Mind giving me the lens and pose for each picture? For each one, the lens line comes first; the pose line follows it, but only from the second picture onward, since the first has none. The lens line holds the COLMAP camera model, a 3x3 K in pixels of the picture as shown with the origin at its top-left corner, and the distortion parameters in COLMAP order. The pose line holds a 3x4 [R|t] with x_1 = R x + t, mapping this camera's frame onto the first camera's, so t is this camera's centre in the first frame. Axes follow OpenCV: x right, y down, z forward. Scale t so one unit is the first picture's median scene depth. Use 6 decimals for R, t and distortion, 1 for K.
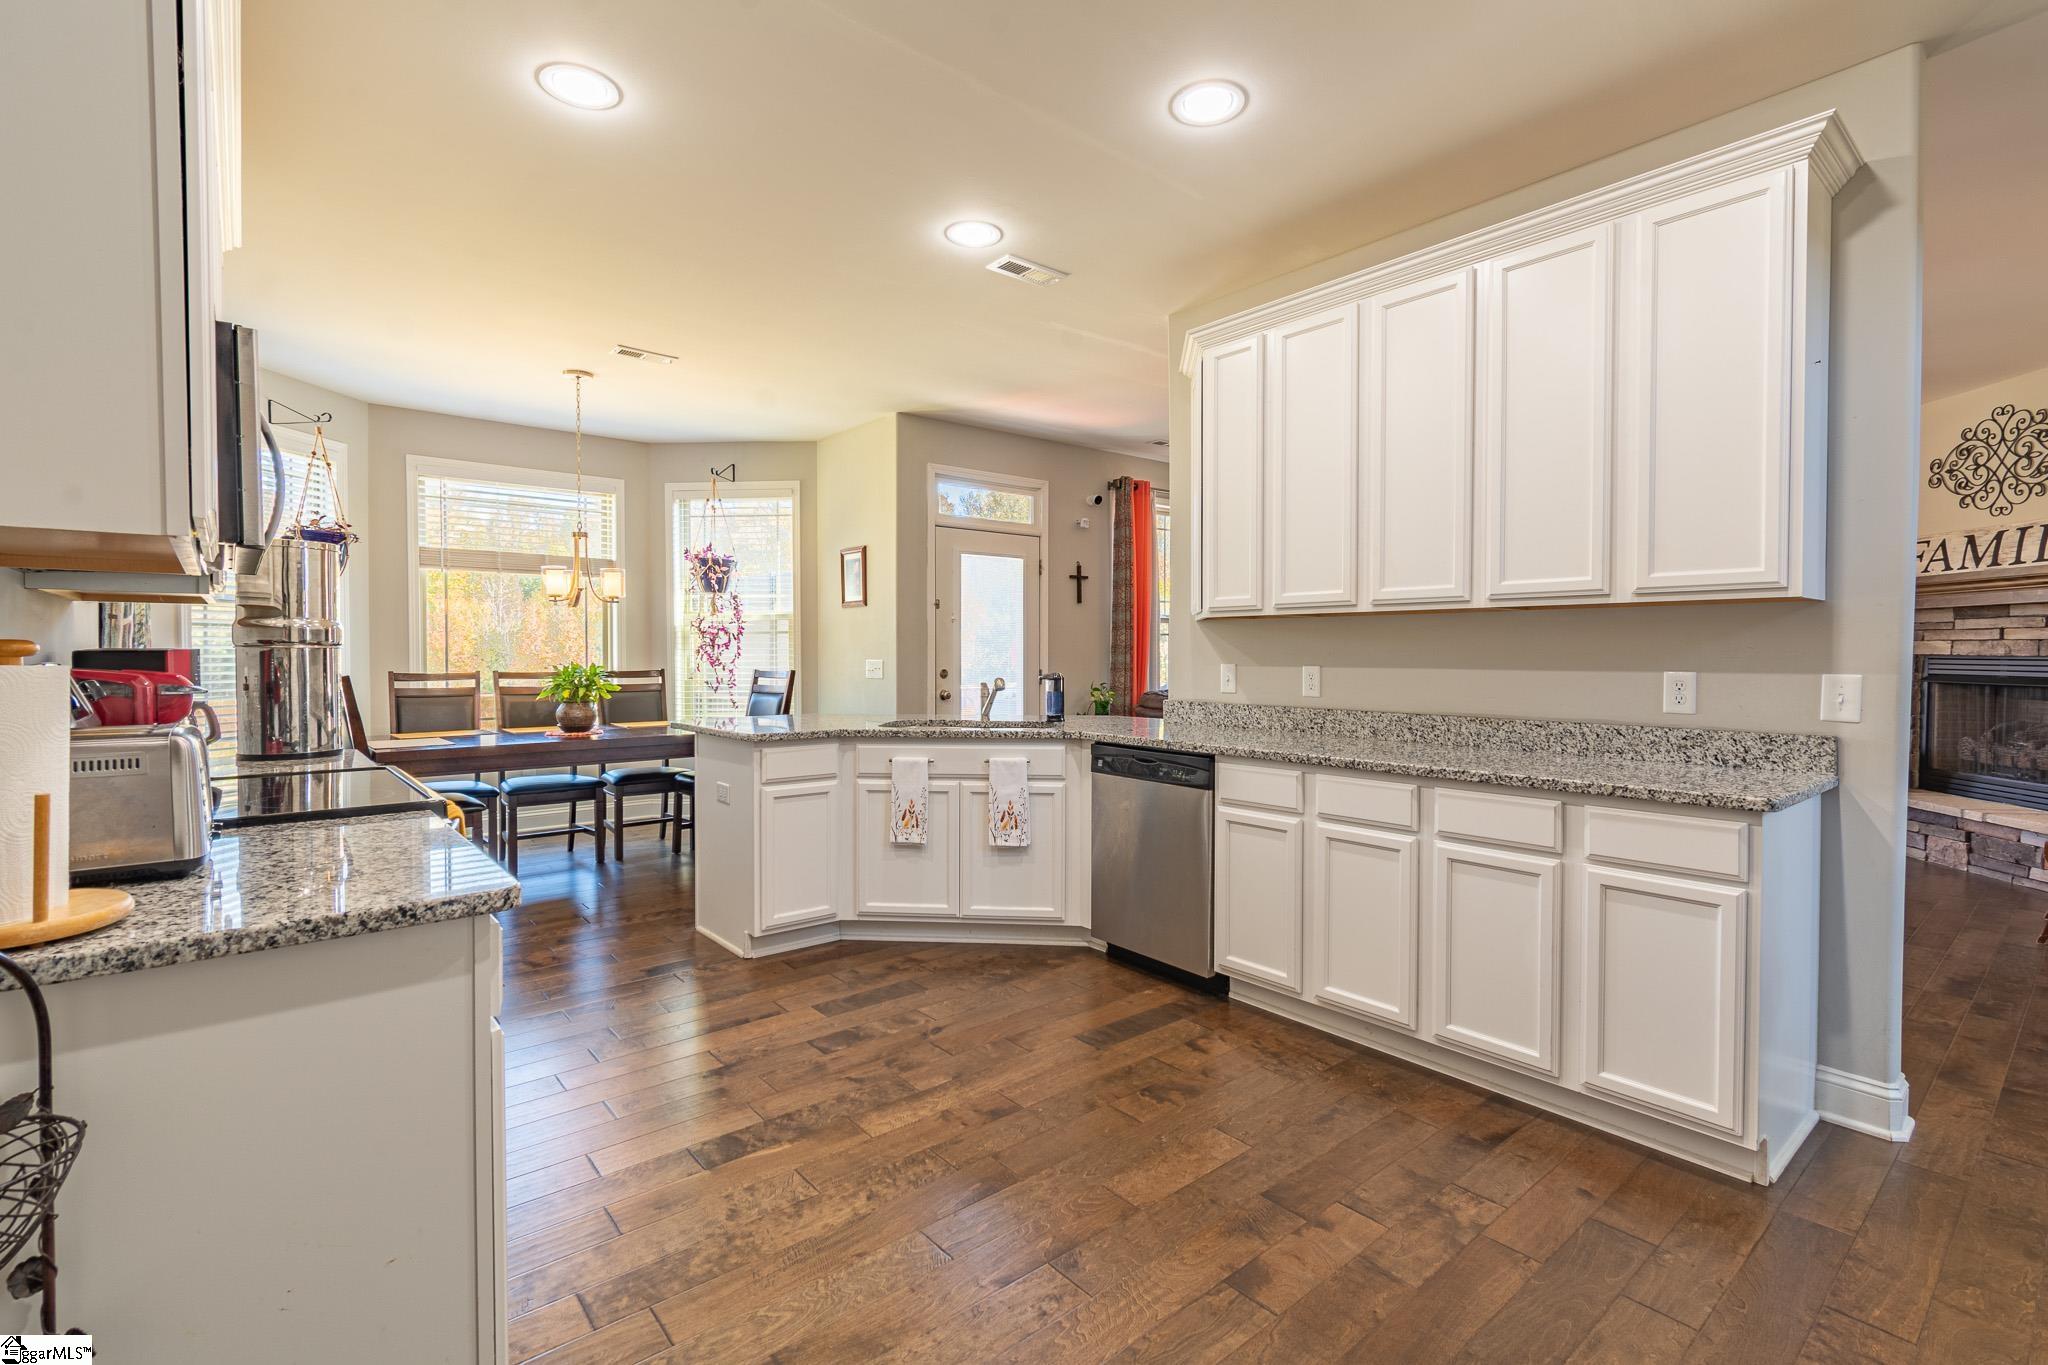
lens RADIAL K [[927.7, 0, 1027.7], [0, 927.7, 670.6], [0, 0, 1]] dist [0.004031, -0.000957]
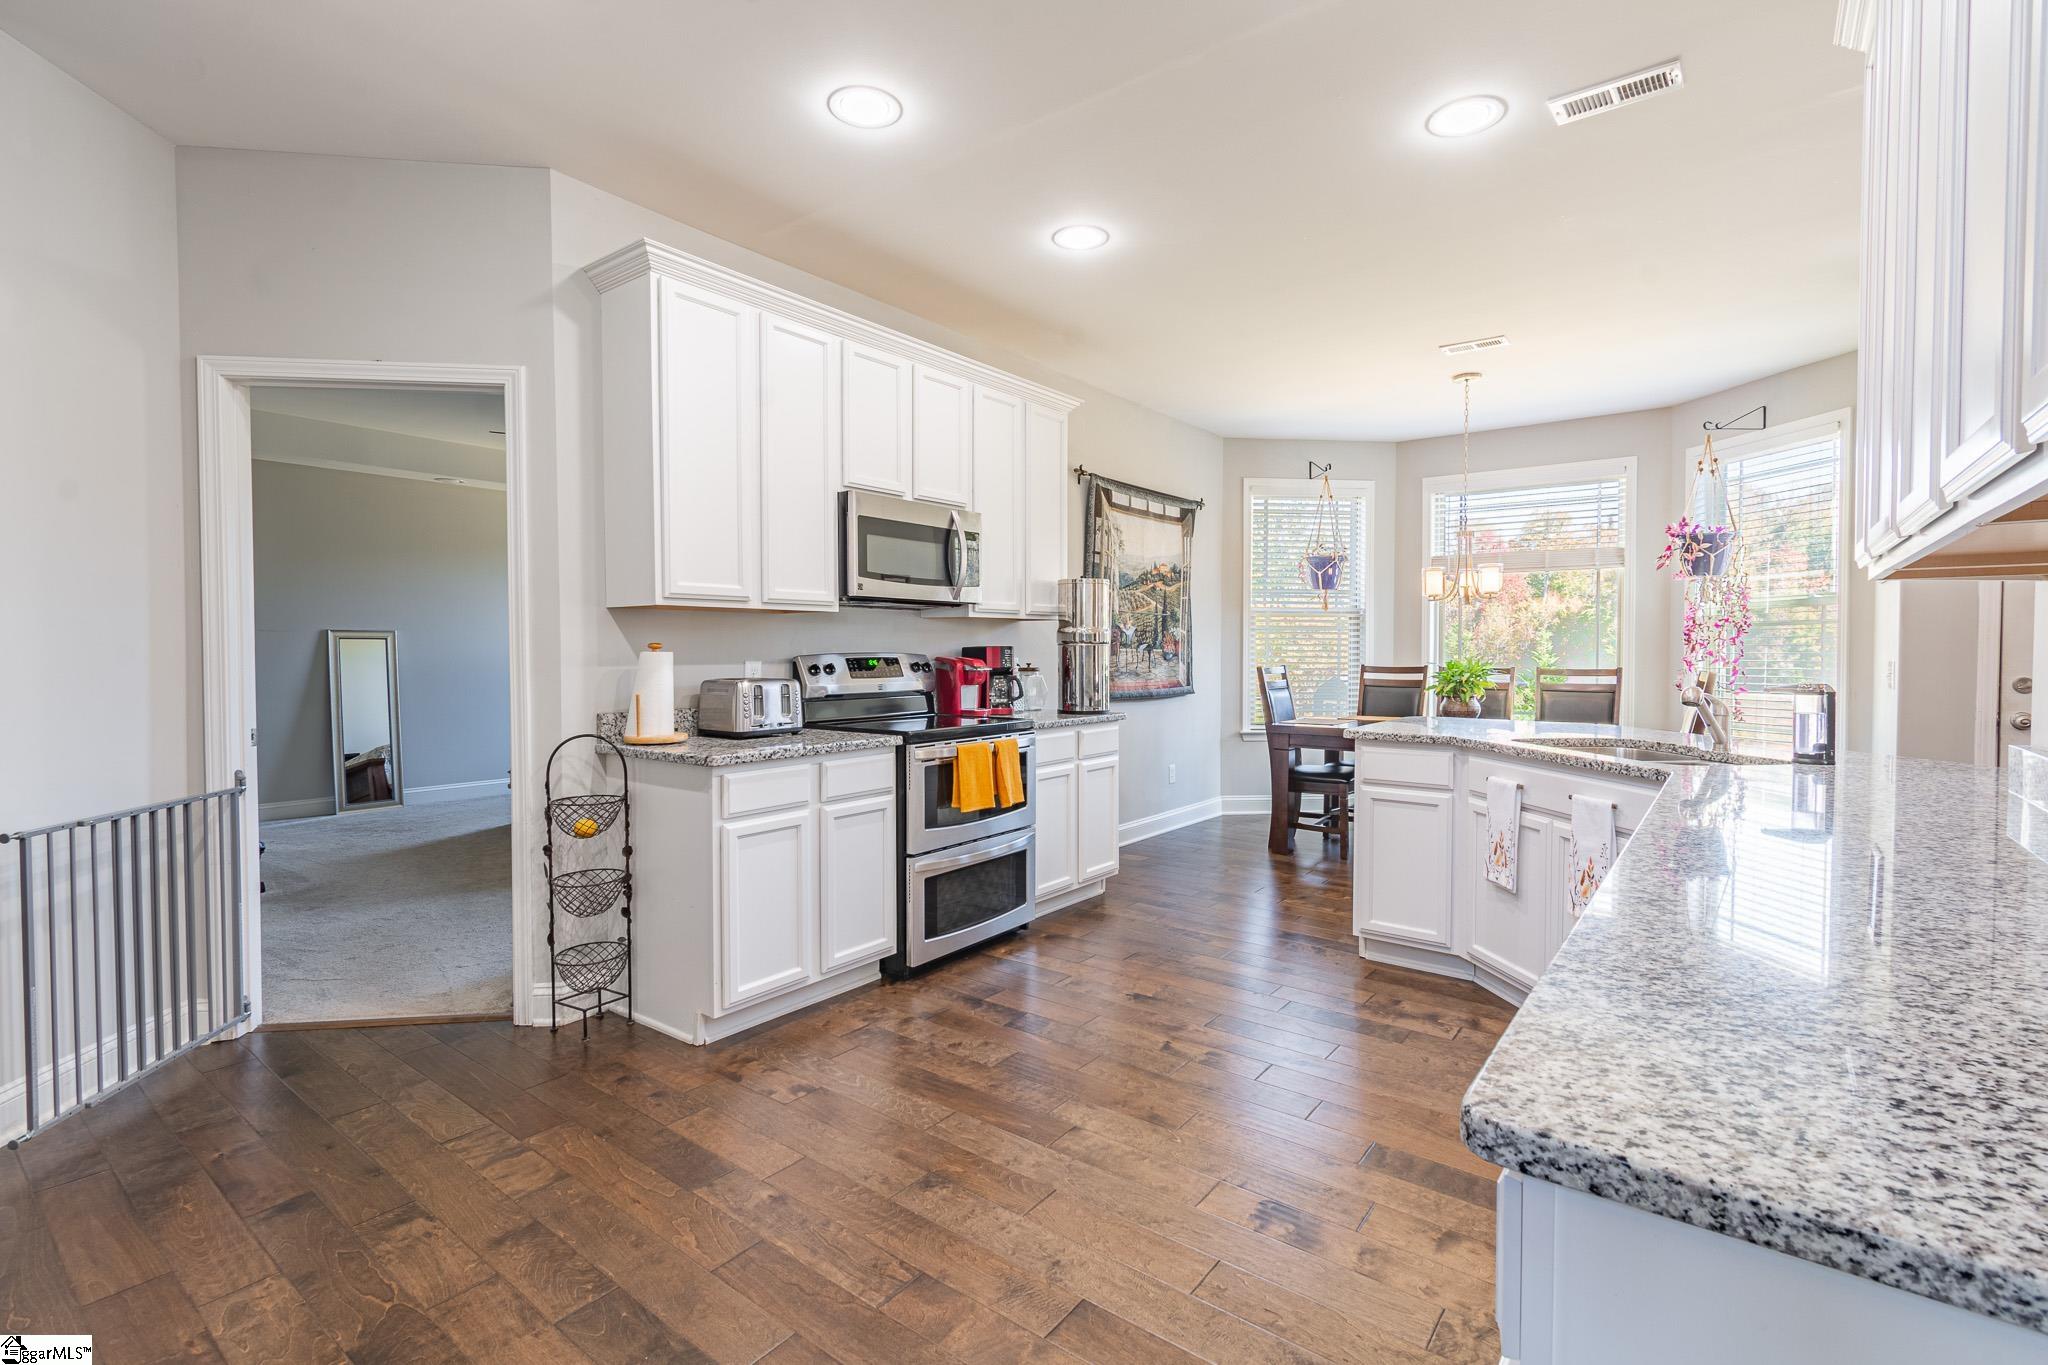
lens RADIAL K [[927.7, 0, 1026.8], [0, 927.7, 675.4], [0, 0, 1]] dist [0.004031, -0.000957]
pose [[0.212531, 0.027718, -0.976761, 0.400336], [-0.019731, 0.999516, 0.024070, -0.005219], [0.976955, 0.014157, 0.212975, 0.297027]]
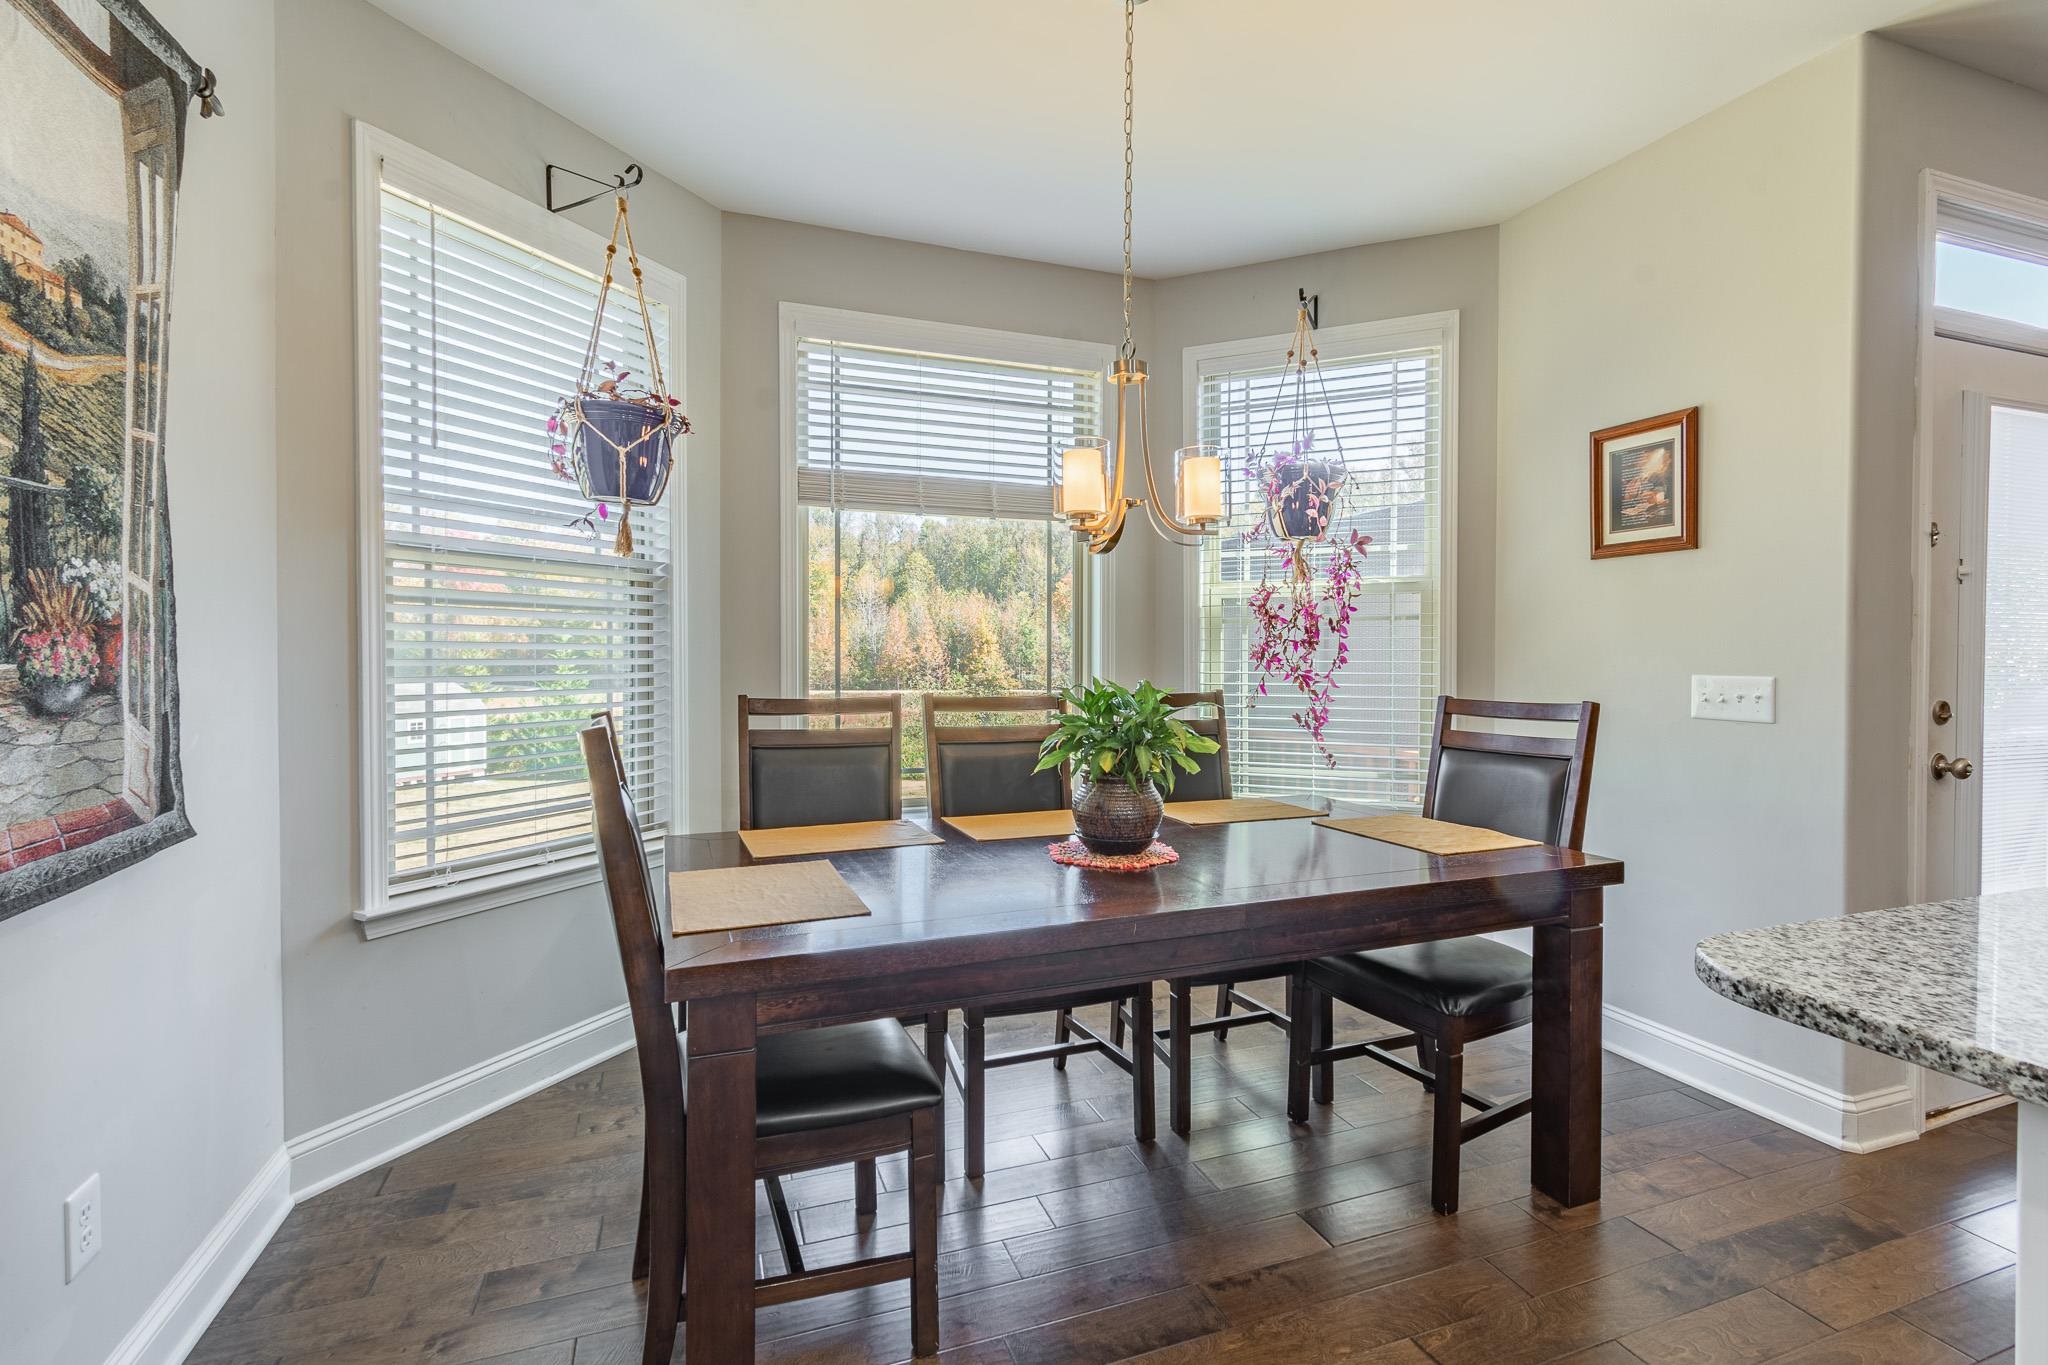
lens RADIAL K [[927.7, 0, 1027.8], [0, 927.7, 668.0], [0, 0, 1]] dist [0.004031, -0.000957]
pose [[0.941563, 0.006874, -0.336767, -0.368038], [-0.008507, 0.999958, -0.003372, -0.012770], [0.336730, 0.006040, 0.941582, 0.571500]]
